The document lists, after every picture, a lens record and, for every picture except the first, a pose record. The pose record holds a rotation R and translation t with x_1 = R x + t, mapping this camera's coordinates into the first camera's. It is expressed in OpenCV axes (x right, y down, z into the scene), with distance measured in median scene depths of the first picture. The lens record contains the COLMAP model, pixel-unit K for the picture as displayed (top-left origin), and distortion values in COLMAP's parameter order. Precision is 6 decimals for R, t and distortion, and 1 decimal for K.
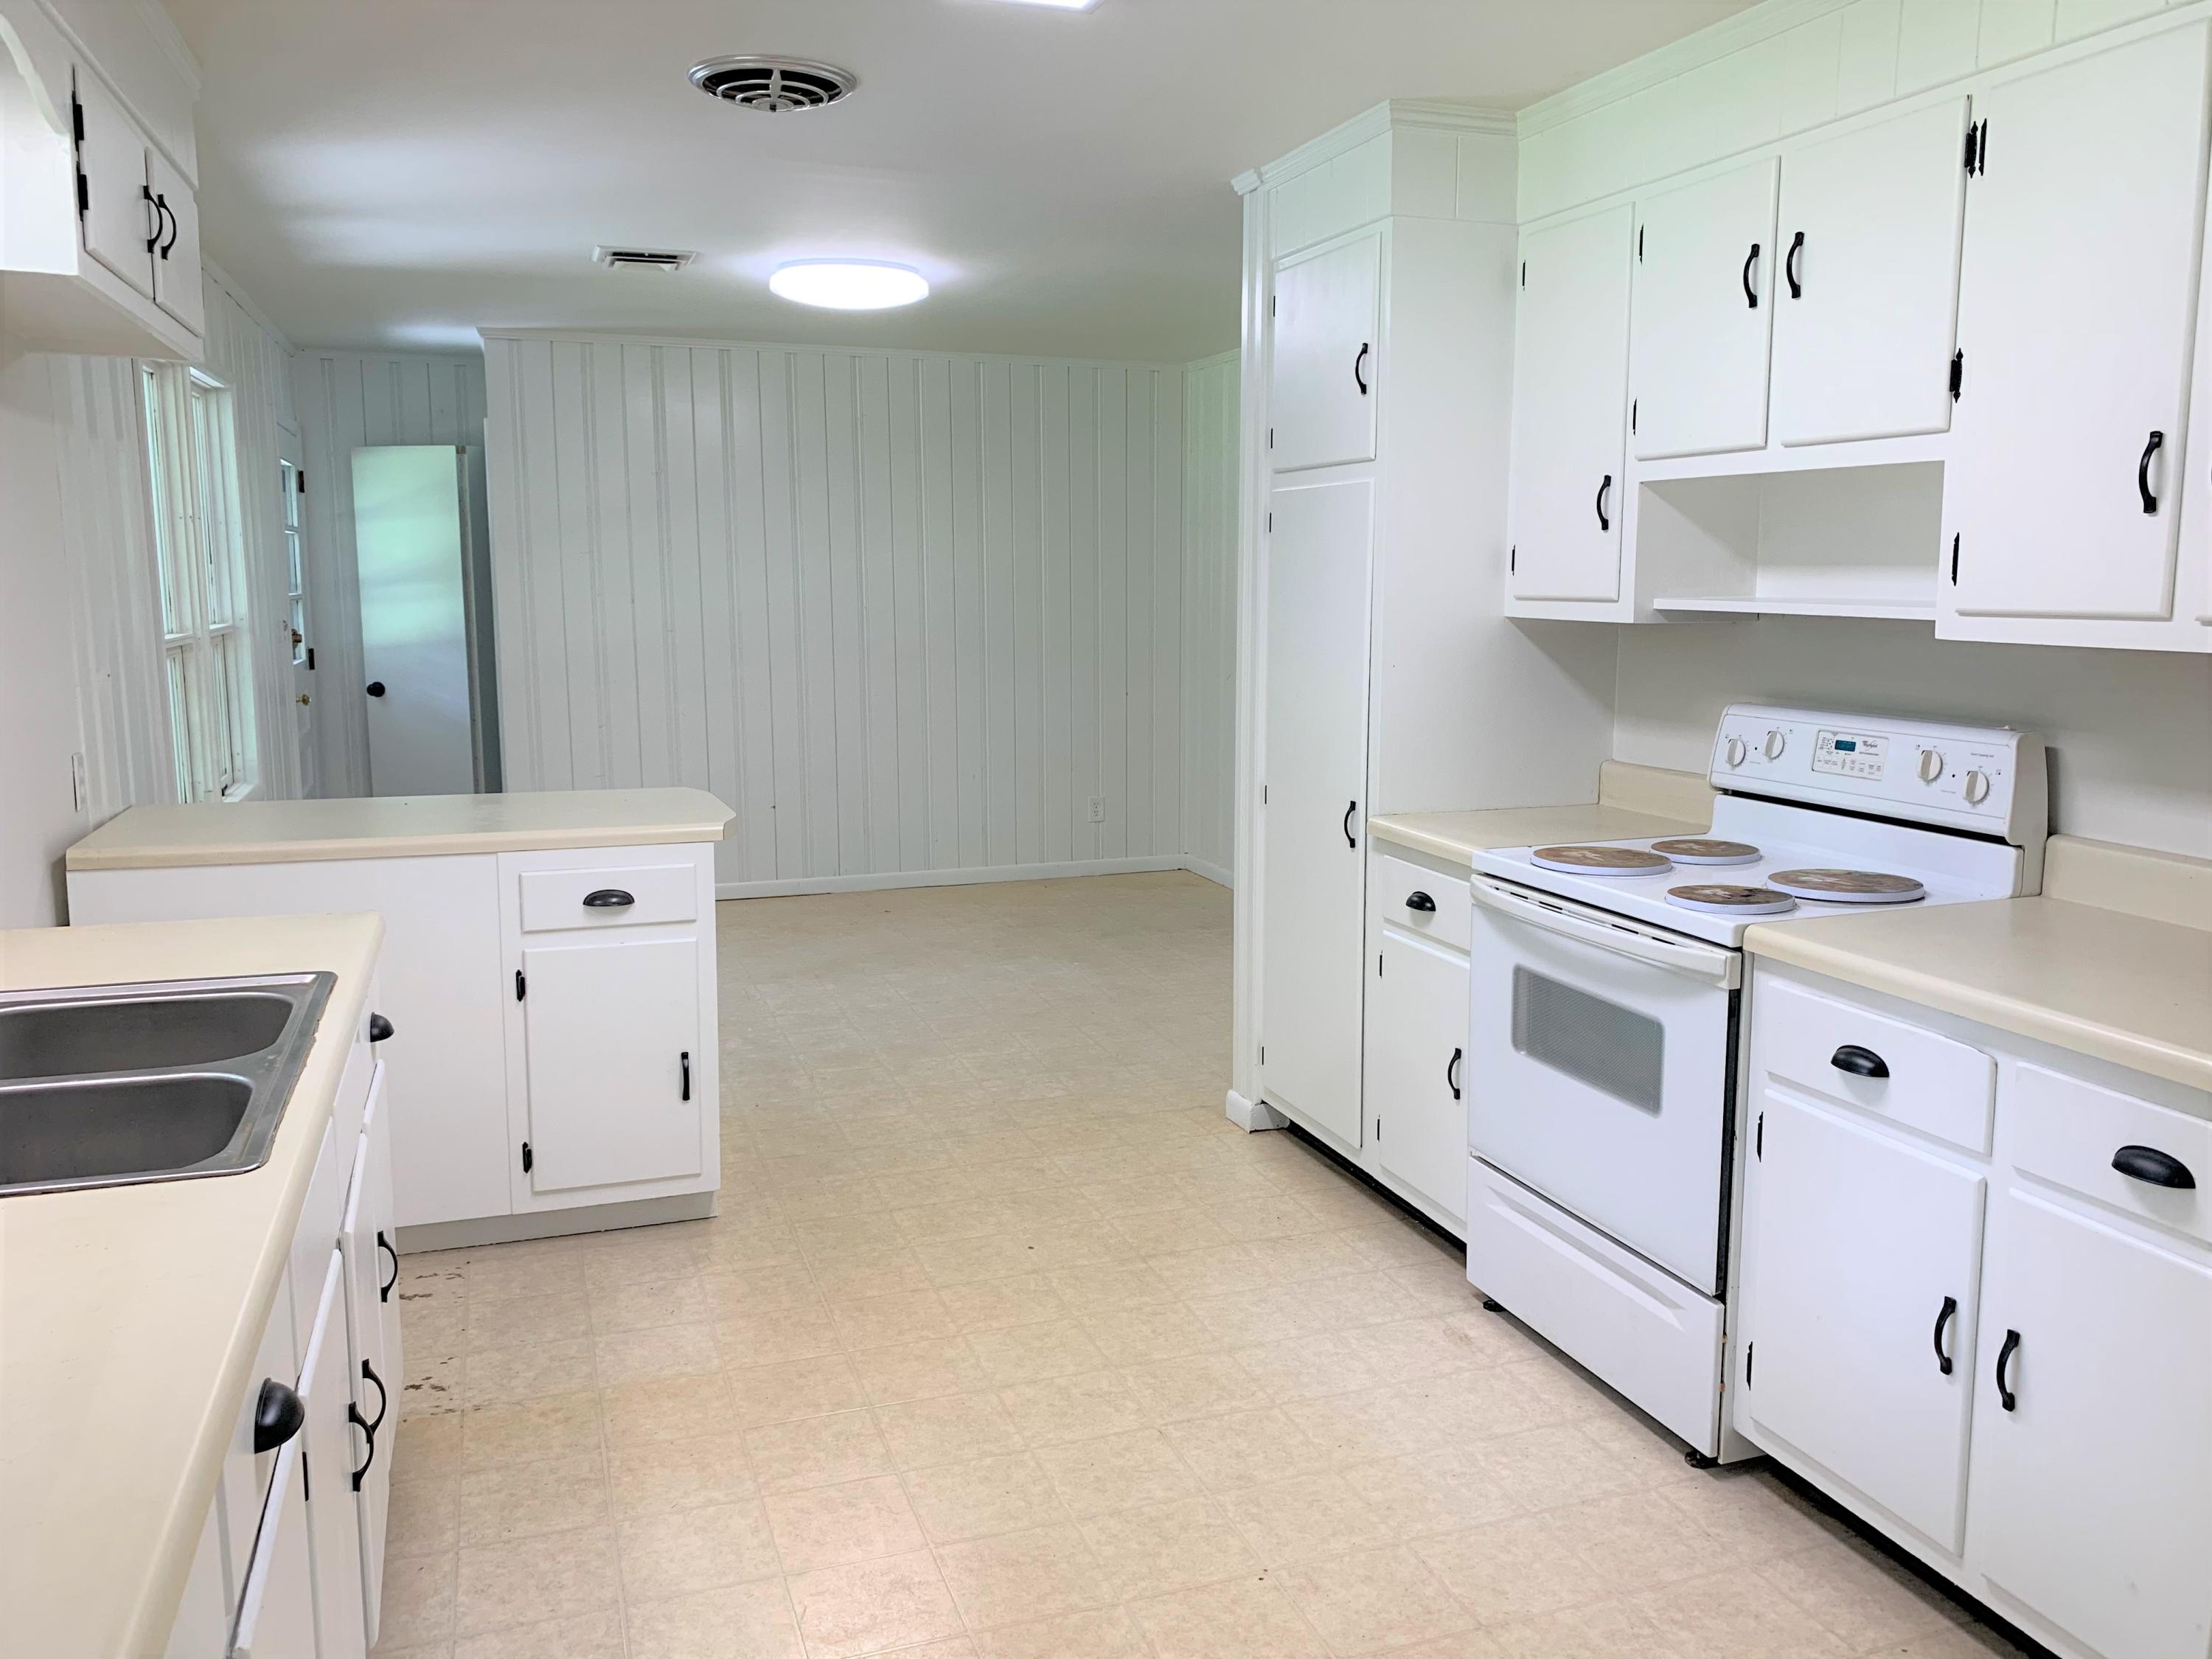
lens RADIAL K [[1697.8, 0, 1113.1], [0, 1697.8, 826.1], [0, 0, 1]] dist [0.013729, 0.003126]
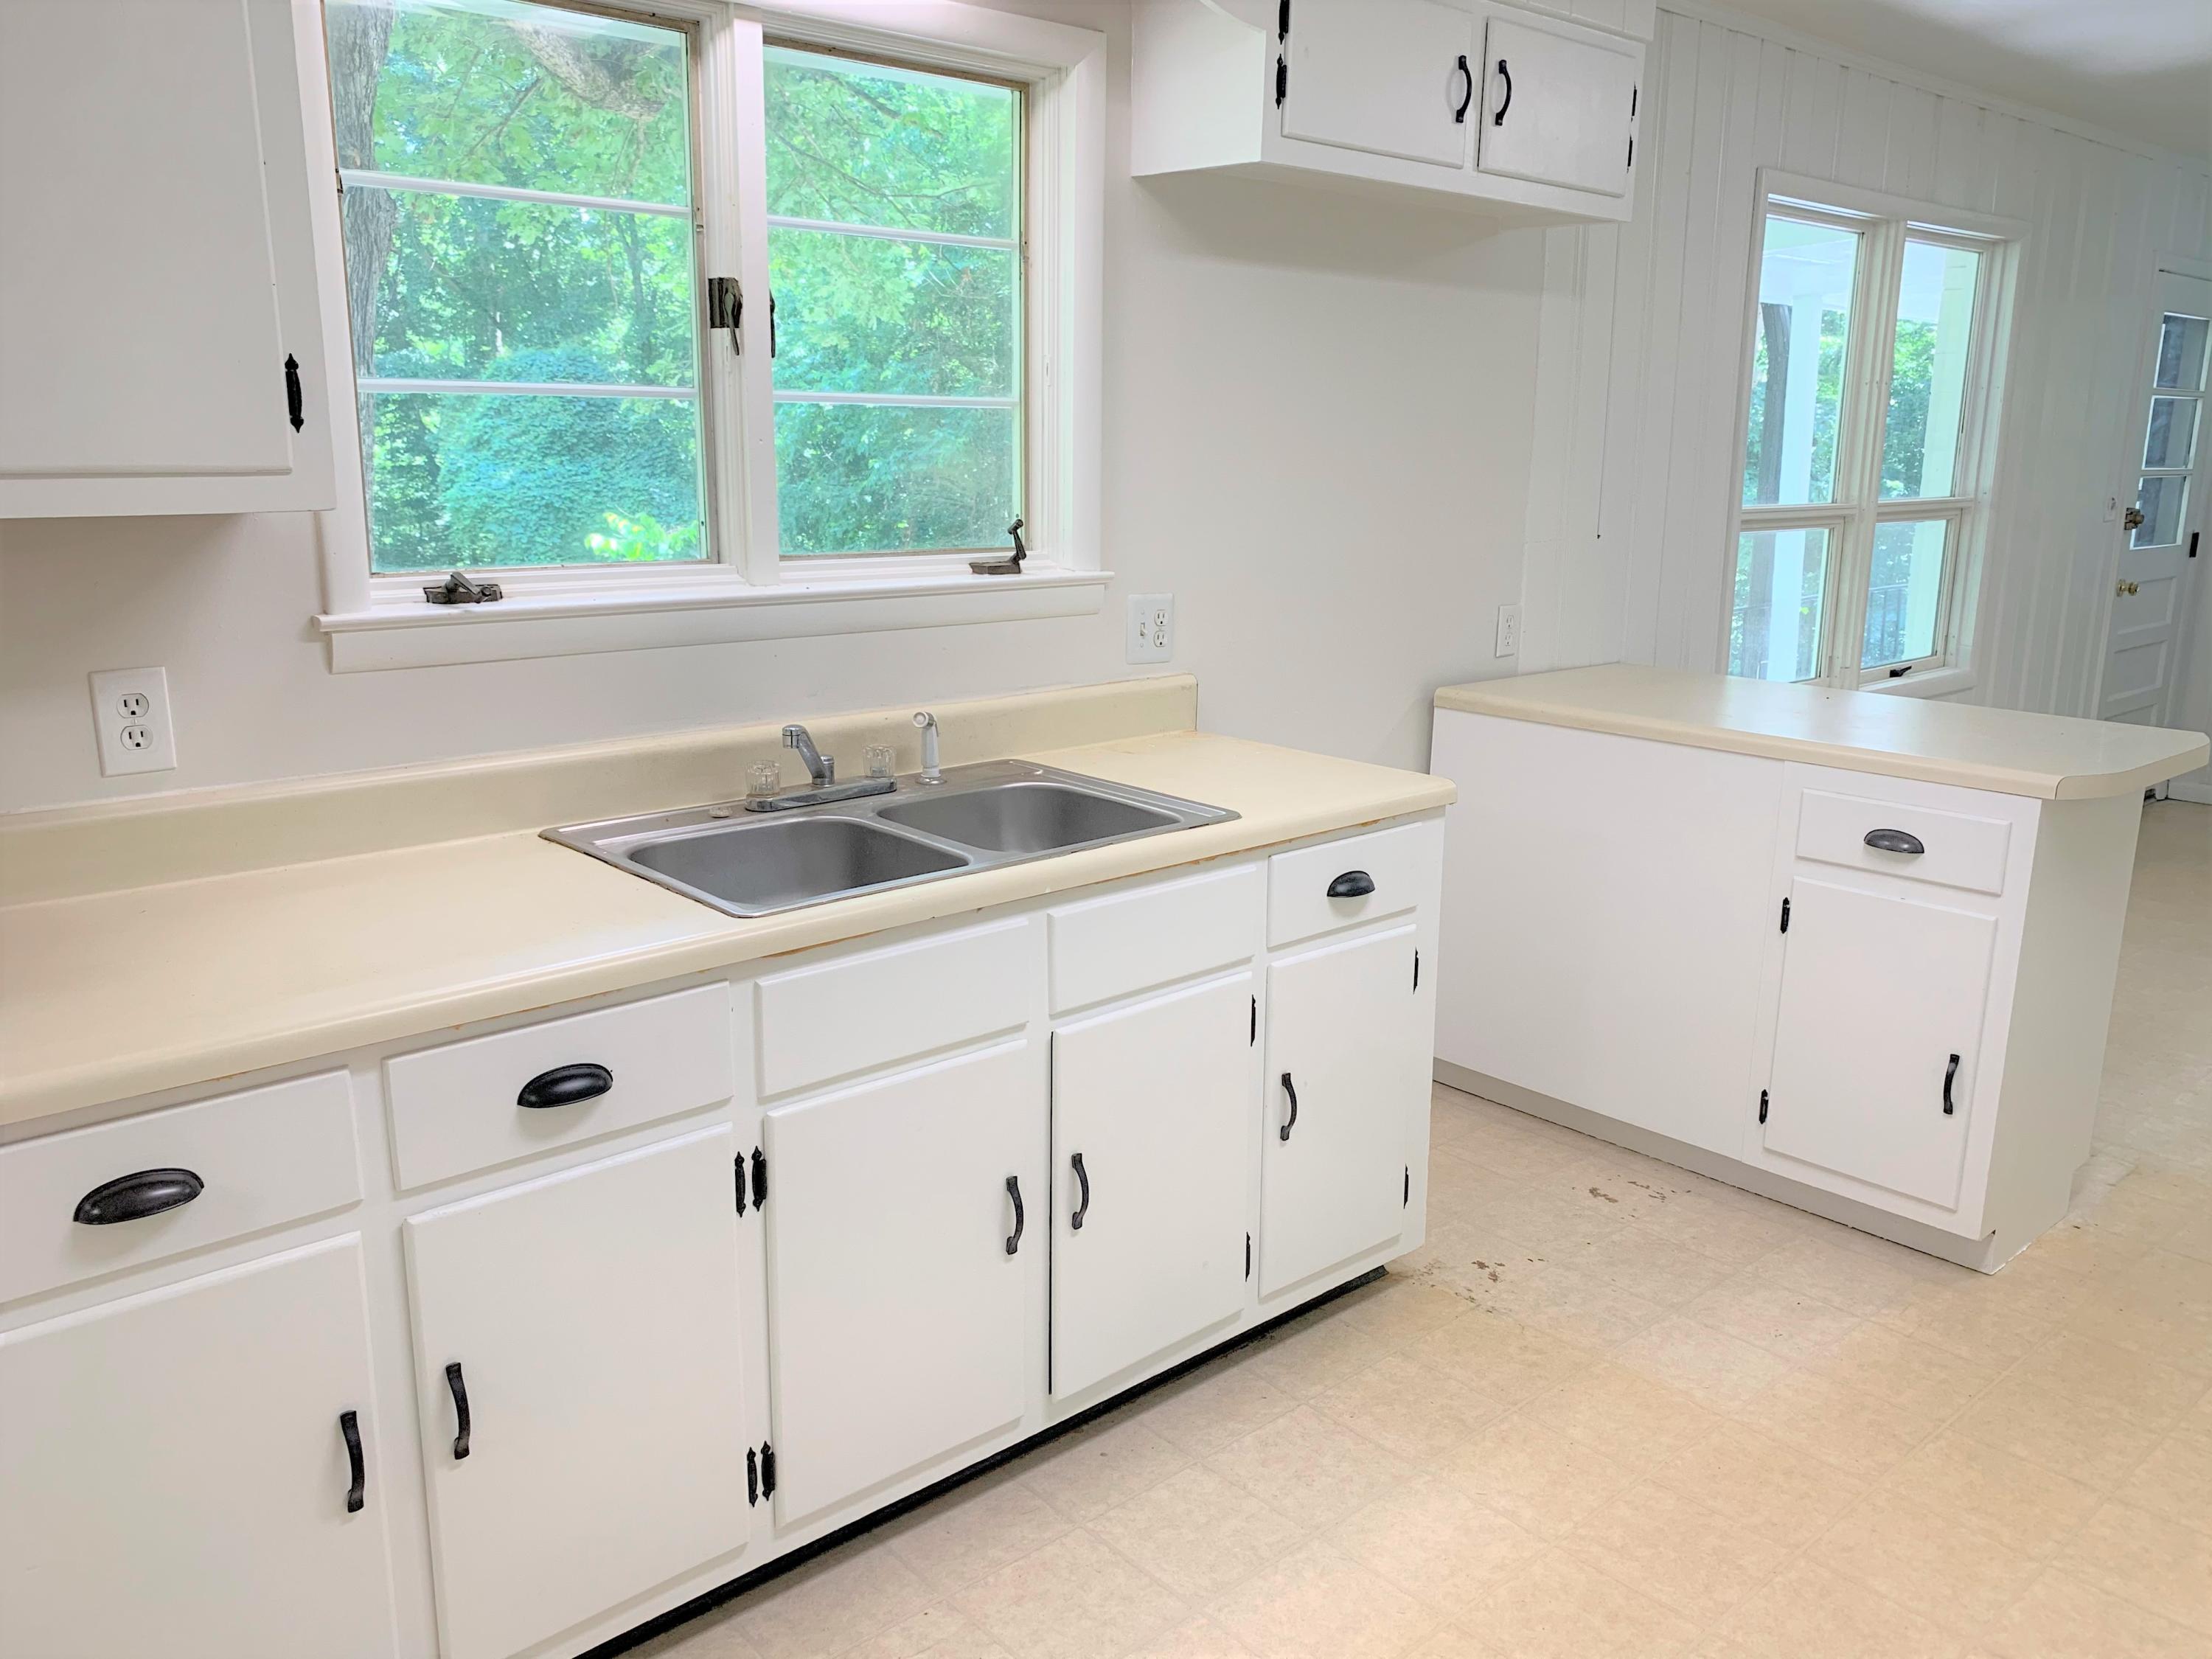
lens RADIAL K [[1697.8, 0, 1113.1], [0, 1697.8, 826.1], [0, 0, 1]] dist [0.013729, 0.003126]
pose [[0.383379, 0.206253, -0.900267, 0.293753], [-0.143357, 0.976221, 0.162605, -0.043499], [0.912398, 0.066720, 0.403831, 0.325924]]
